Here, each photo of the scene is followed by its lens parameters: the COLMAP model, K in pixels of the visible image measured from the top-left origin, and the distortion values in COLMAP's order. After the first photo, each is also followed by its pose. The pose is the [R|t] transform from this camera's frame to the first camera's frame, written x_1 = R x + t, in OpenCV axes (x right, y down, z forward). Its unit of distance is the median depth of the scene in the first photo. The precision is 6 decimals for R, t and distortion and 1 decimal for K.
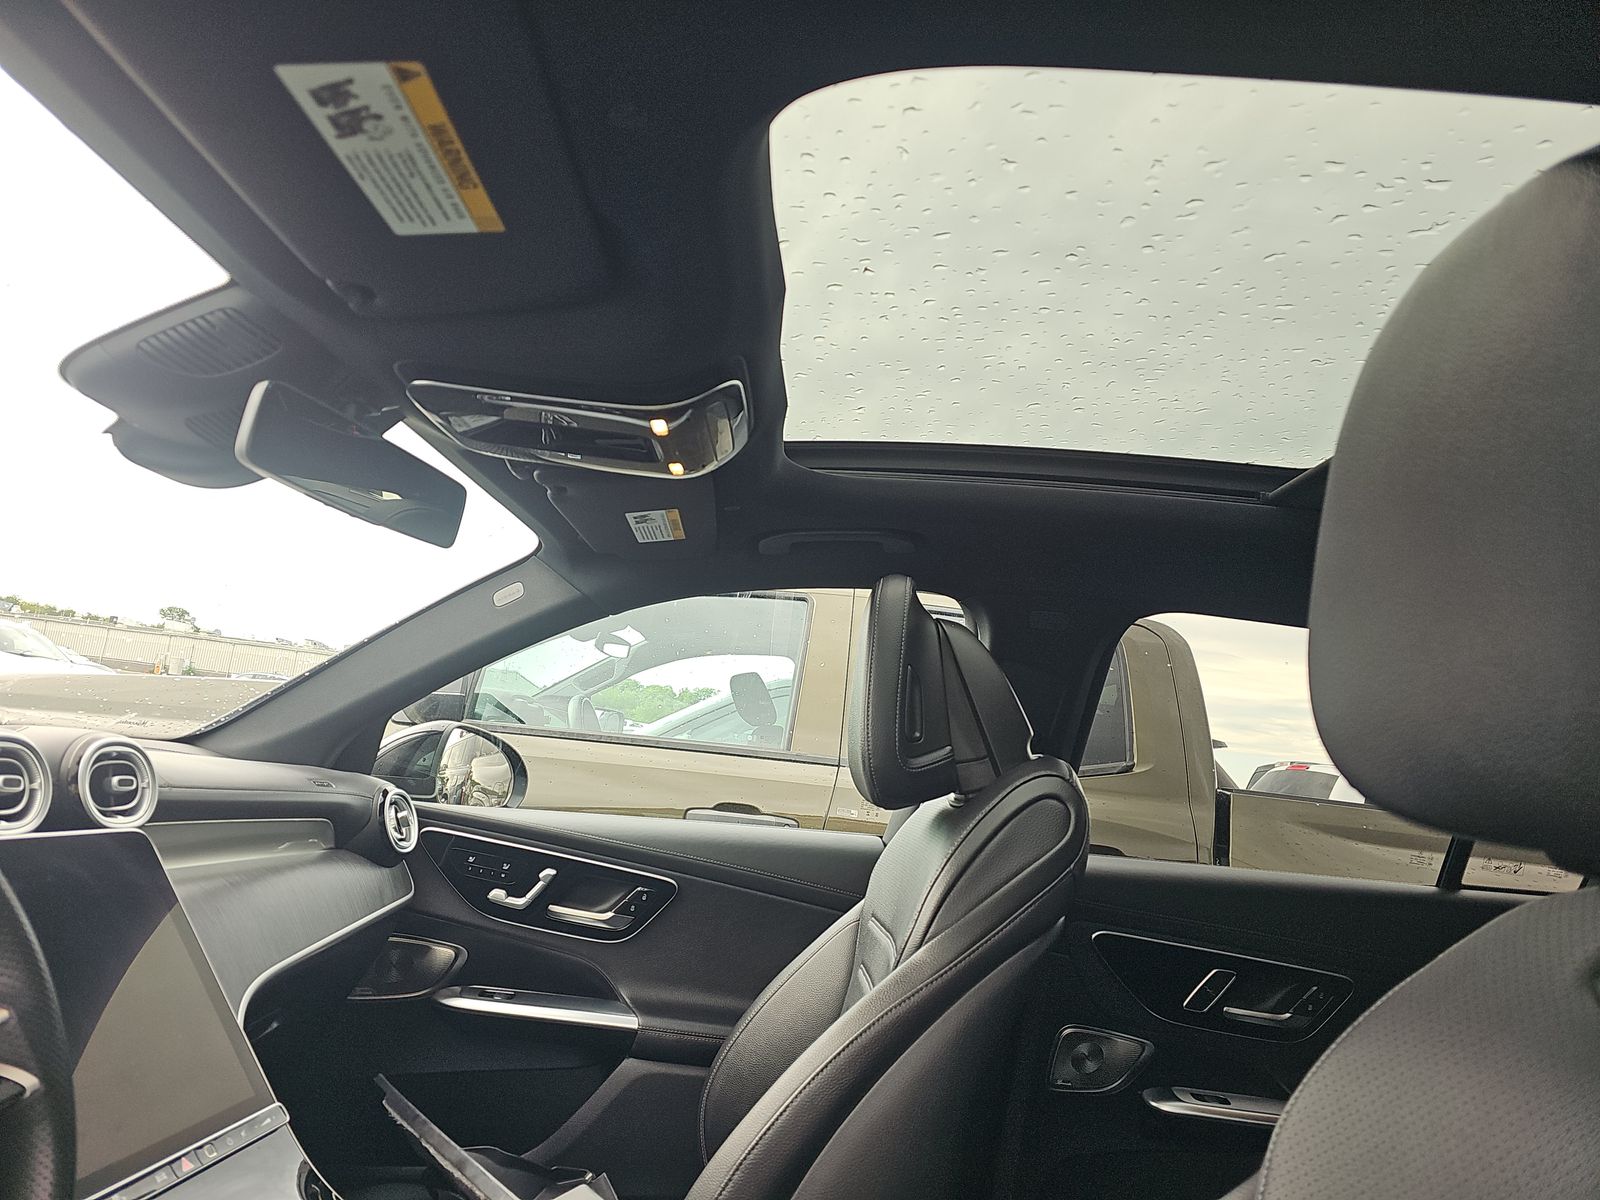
lens RADIAL K [[1005.2, 0, 794.6], [0, 1005.2, 596.7], [0, 0, 1]] dist [0.060538, -0.063264]
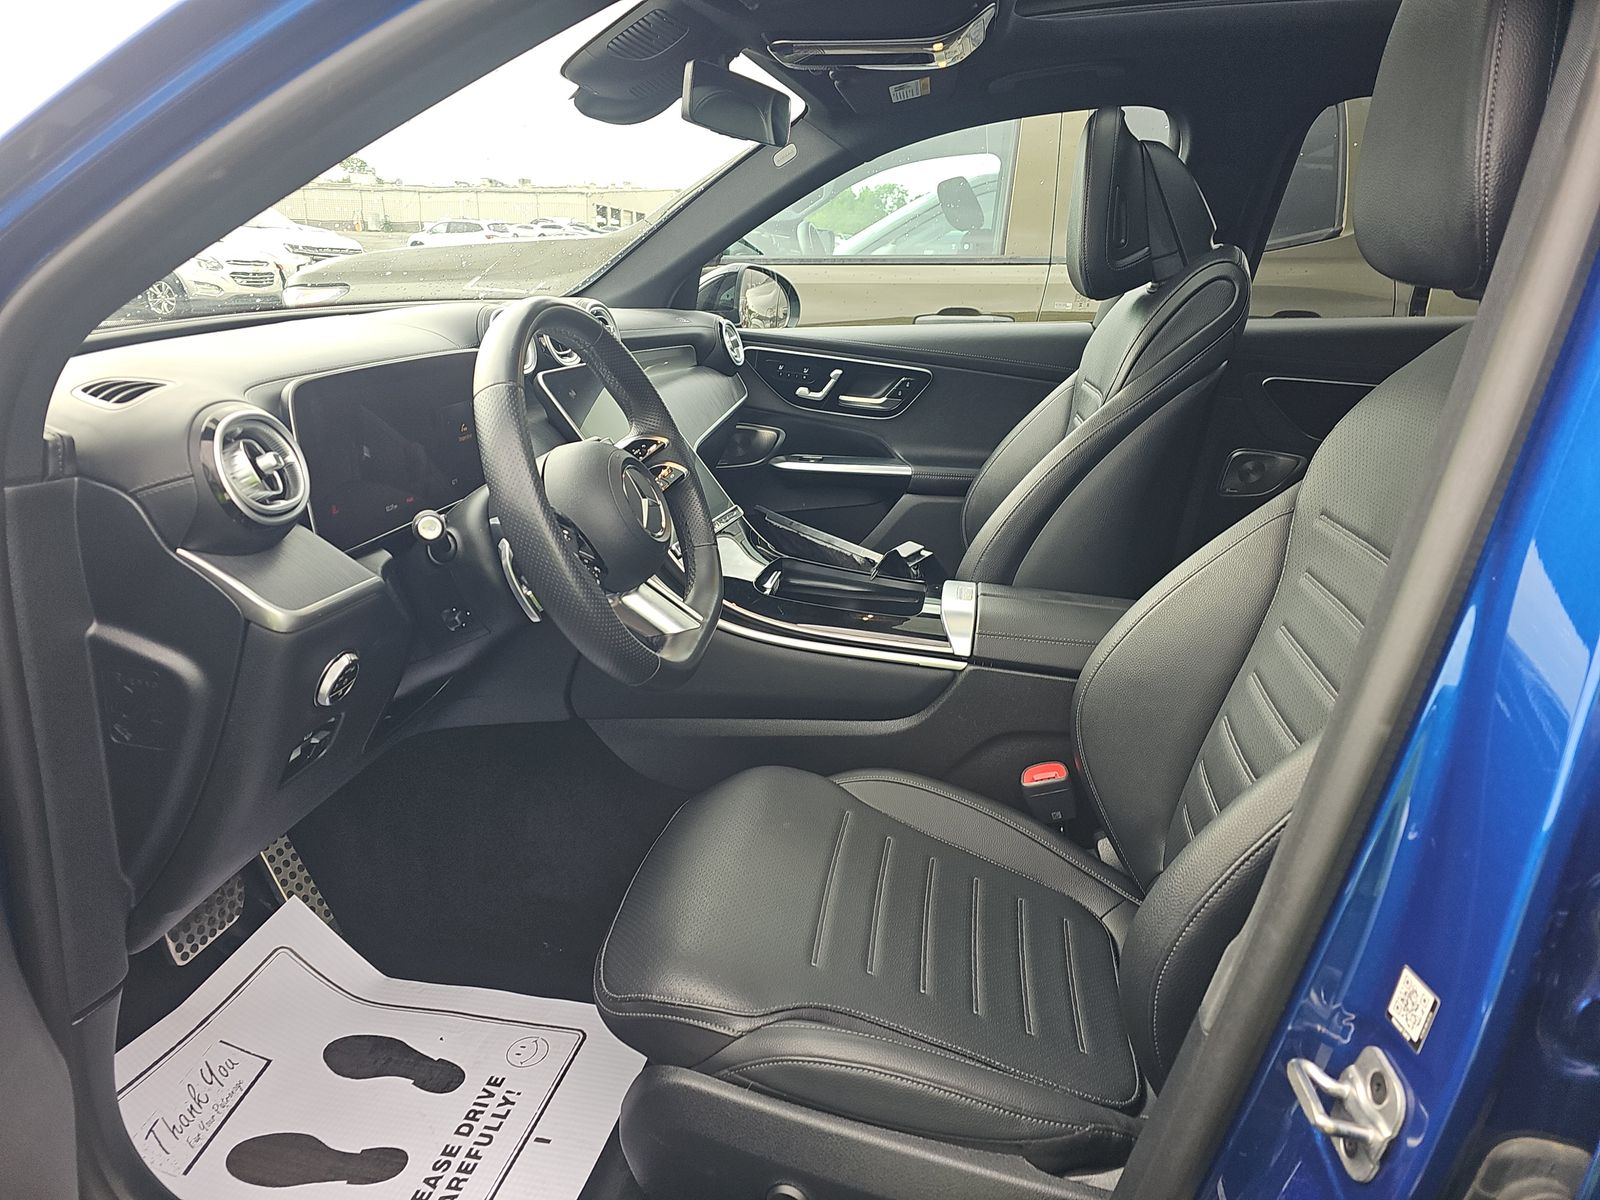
lens RADIAL K [[1005.2, 0, 794.6], [0, 1005.2, 596.7], [0, 0, 1]] dist [0.060538, -0.063264]
pose [[0.978643, -0.040027, -0.201635, -0.036882], [0.128191, 0.885617, 0.446375, -0.074214], [0.160704, -0.462689, 0.871833, -0.336410]]
